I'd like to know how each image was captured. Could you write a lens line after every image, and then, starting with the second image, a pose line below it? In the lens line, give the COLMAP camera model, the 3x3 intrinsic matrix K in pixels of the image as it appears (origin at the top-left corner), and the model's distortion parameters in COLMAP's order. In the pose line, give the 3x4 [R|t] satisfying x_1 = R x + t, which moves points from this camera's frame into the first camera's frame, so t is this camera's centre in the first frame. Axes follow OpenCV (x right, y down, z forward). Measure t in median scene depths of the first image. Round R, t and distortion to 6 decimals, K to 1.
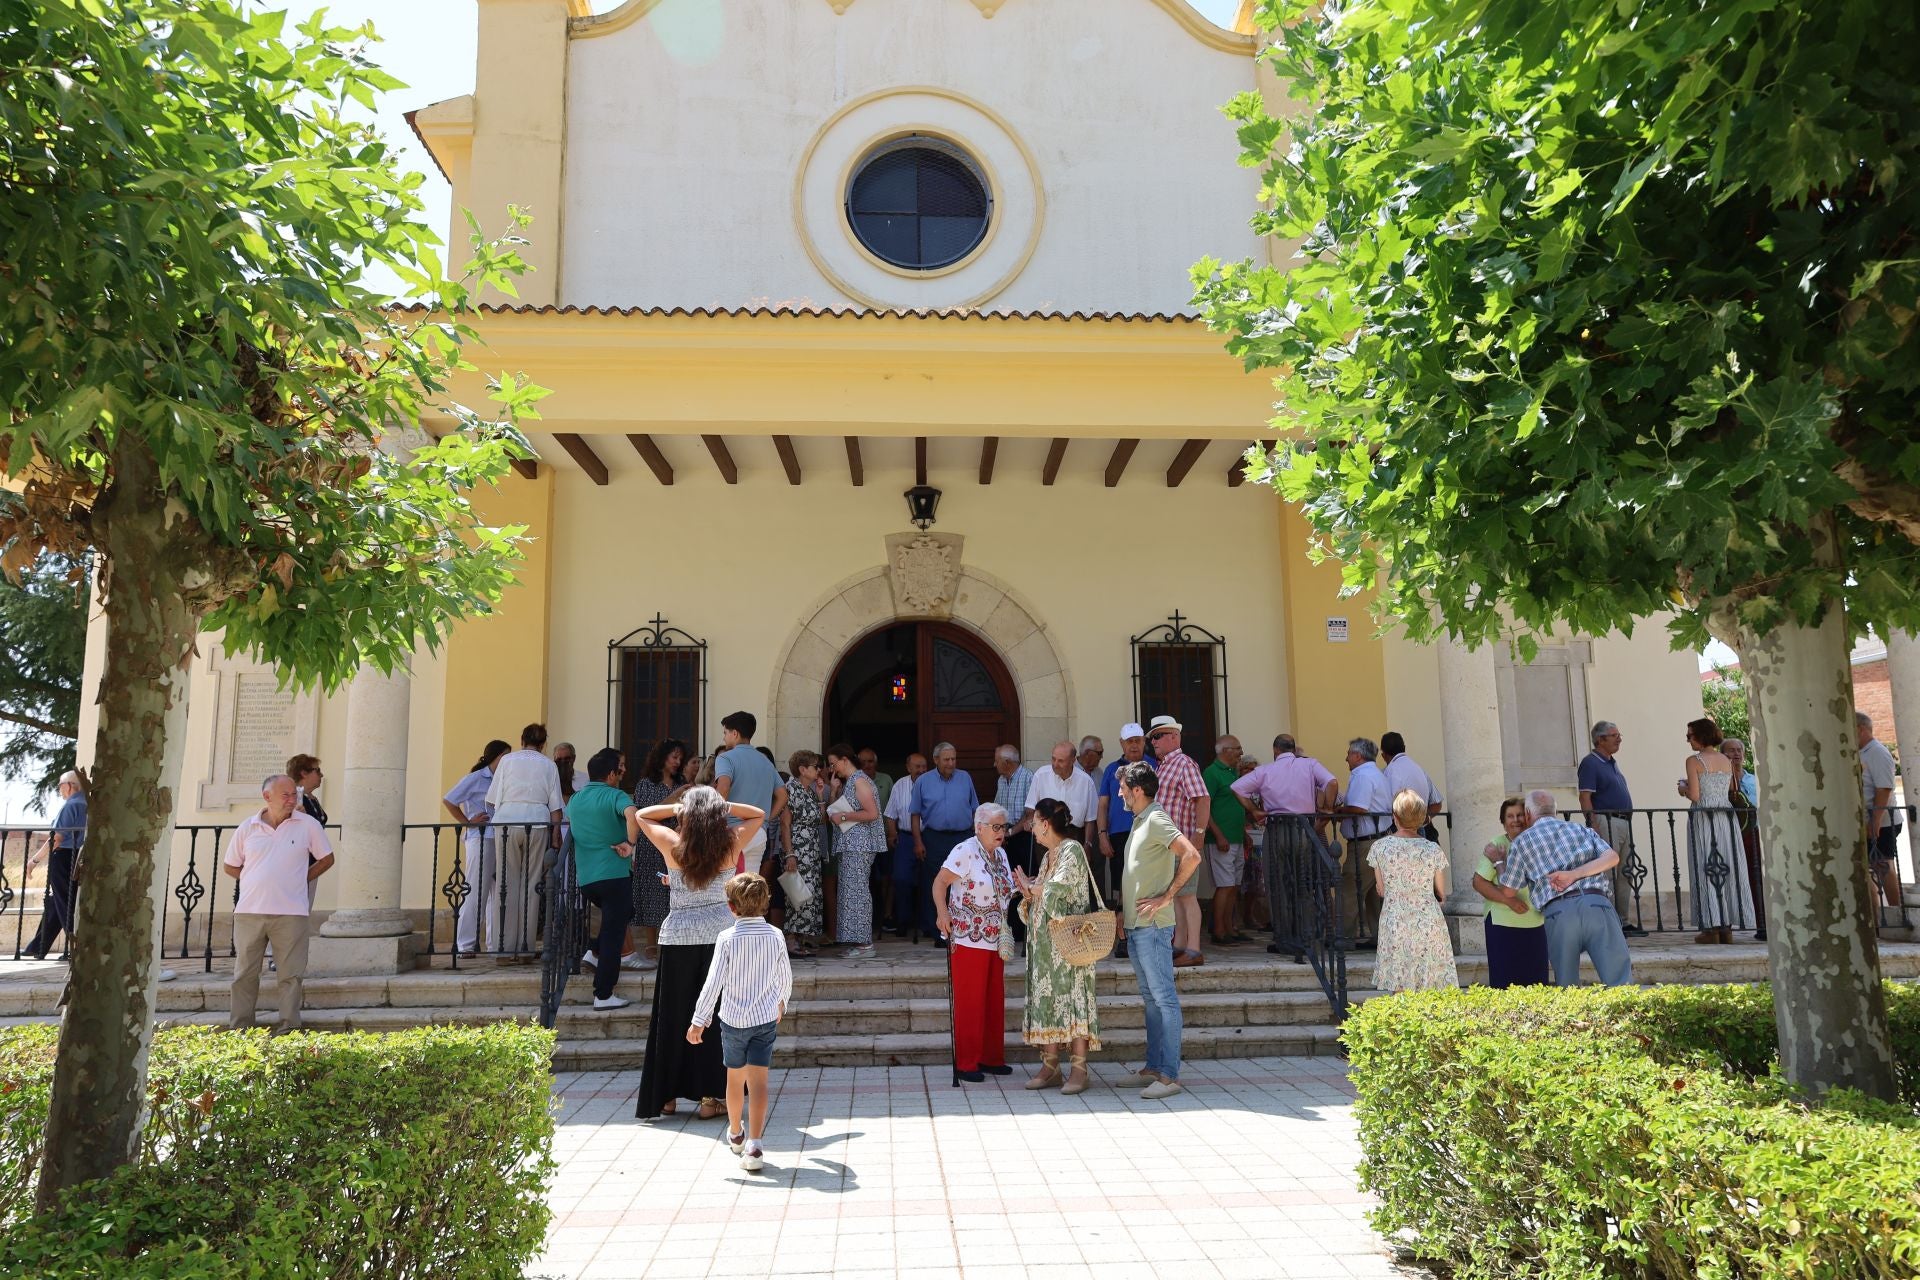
lens RADIAL K [[1259.2, 0, 961.1], [0, 1259.2, 642.5], [0, 0, 1]] dist [-0.013819, 0.002399]
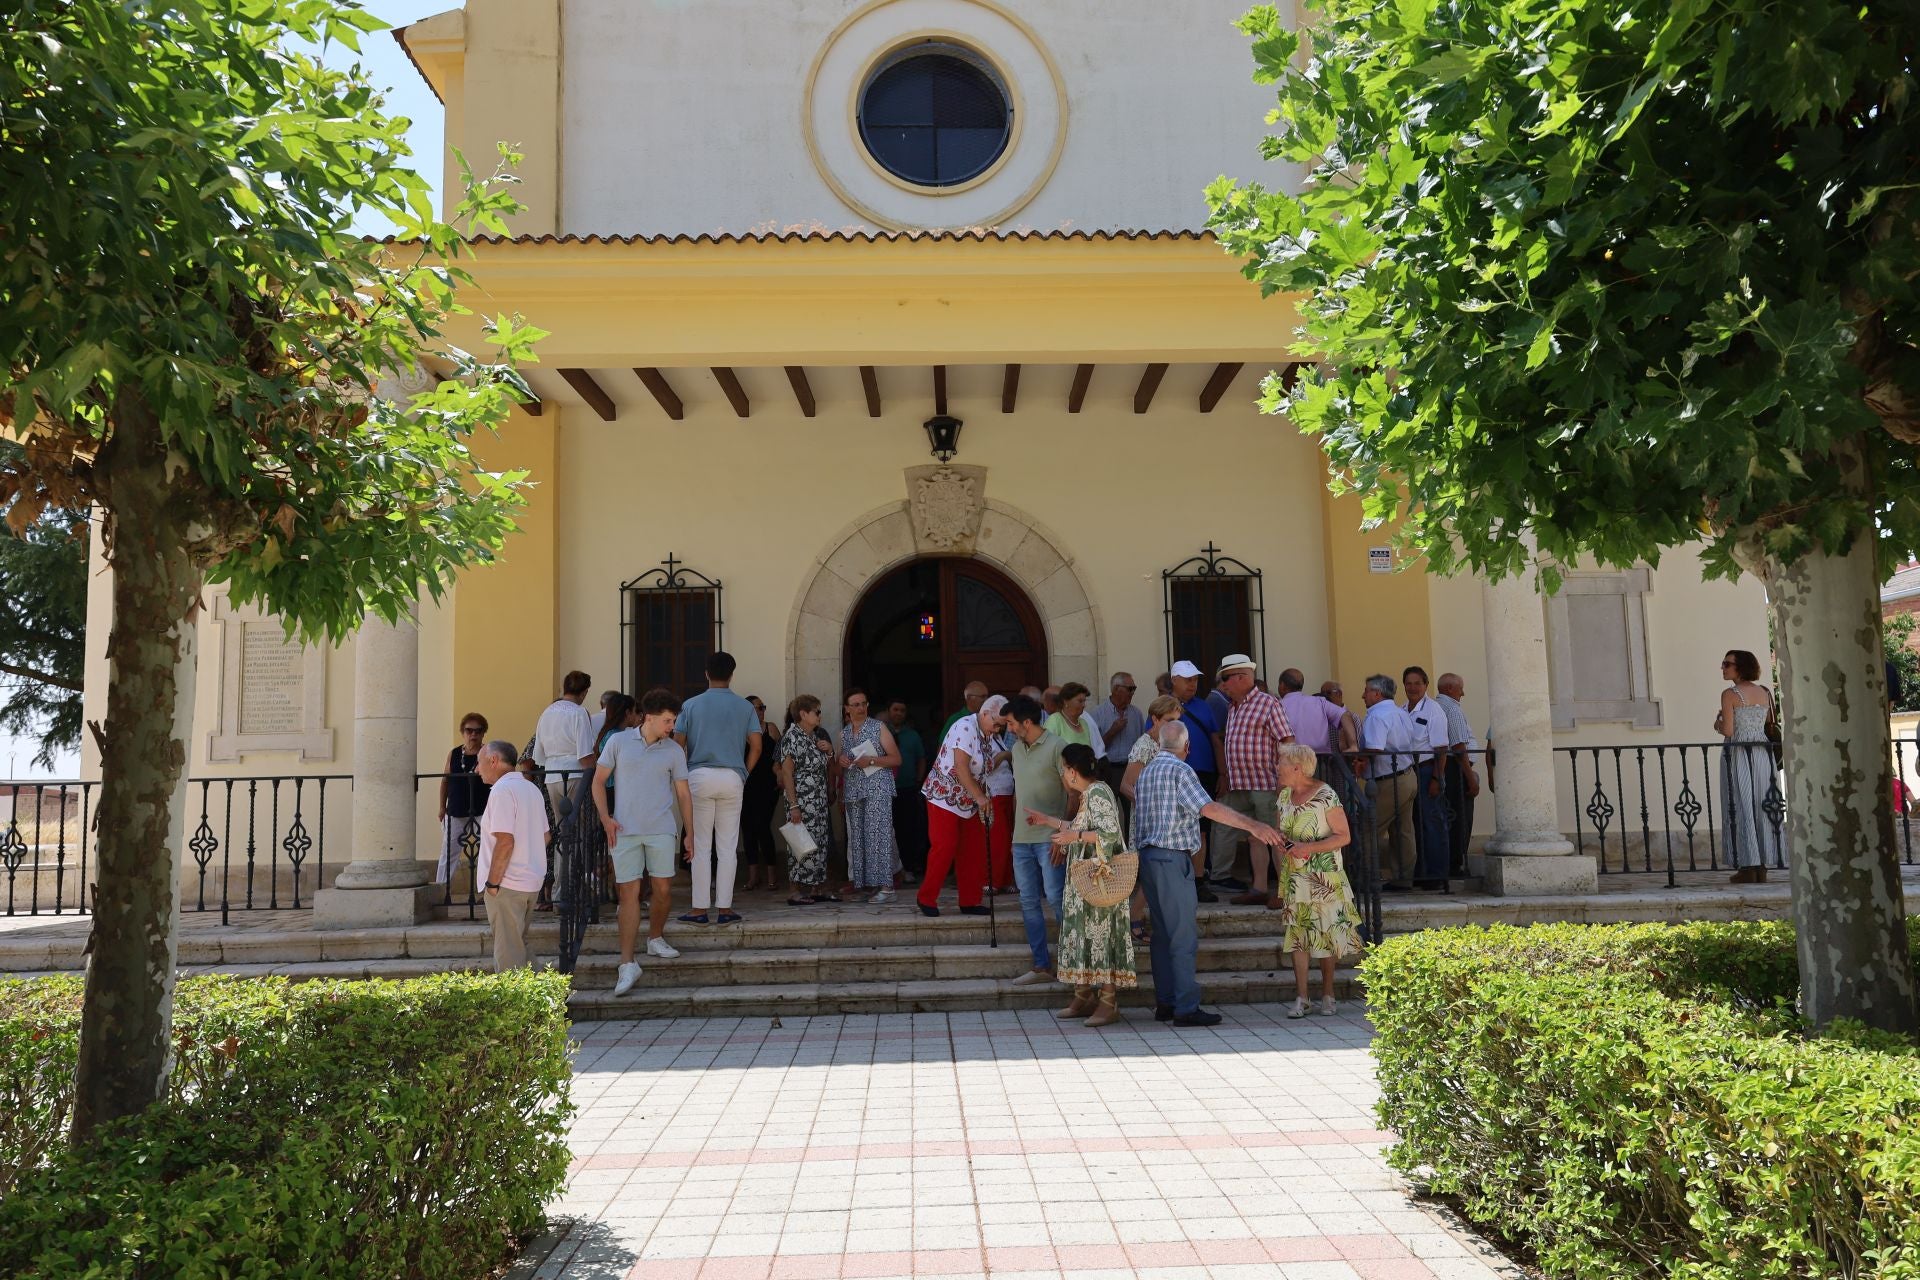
lens RADIAL K [[1324.8, 0, 965.0], [0, 1324.8, 640.3], [0, 0, 1]] dist [-0.016655, 0.004976]
pose [[0.999666, -0.013588, -0.021986, 0.019615], [0.014610, 0.998787, 0.047031, -0.004207], [0.021321, -0.047337, 0.998651, -0.036231]]
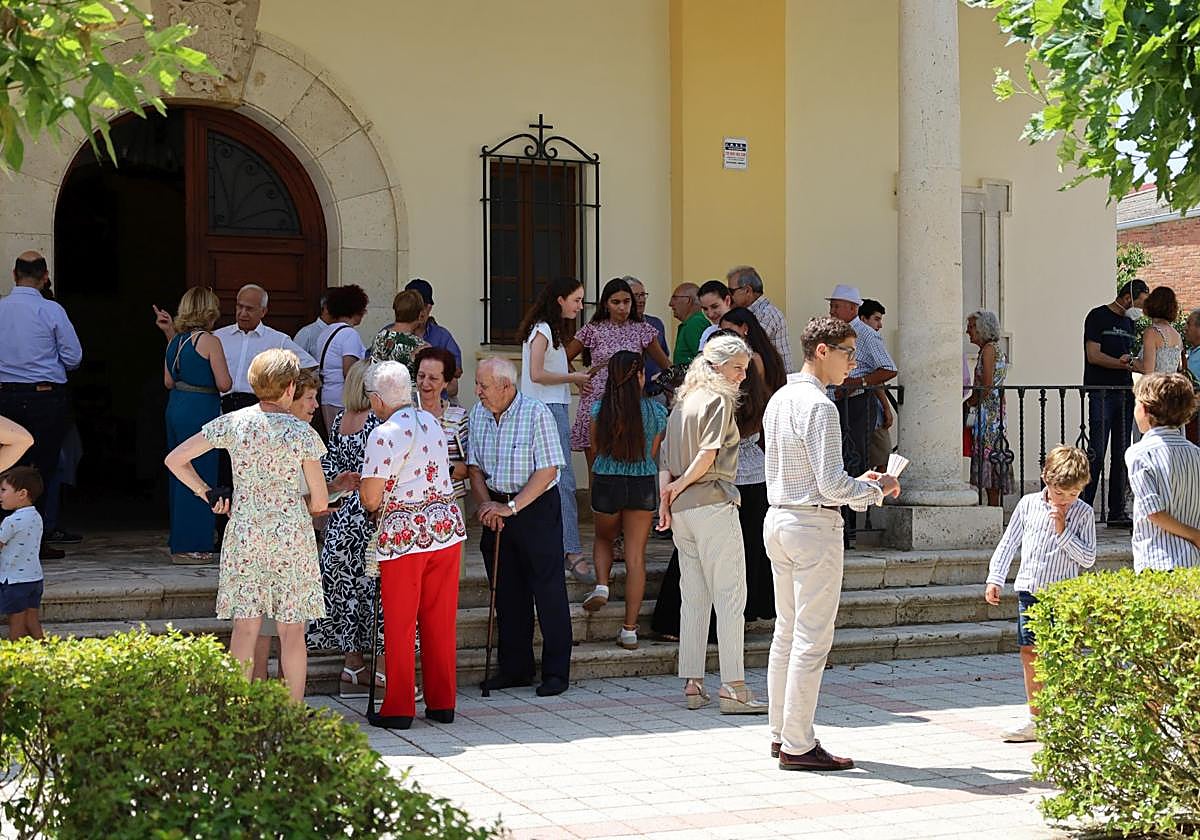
lens RADIAL K [[1711.2, 0, 560.3], [0, 1711.2, 435.7], [0, 0, 1]] dist [0.001907, 0.490039]
pose [[0.950084, 0.009215, 0.311859, -0.444694], [-0.061547, 0.985458, 0.158384, 0.000968], [-0.305864, -0.169672, 0.936834, -0.027022]]
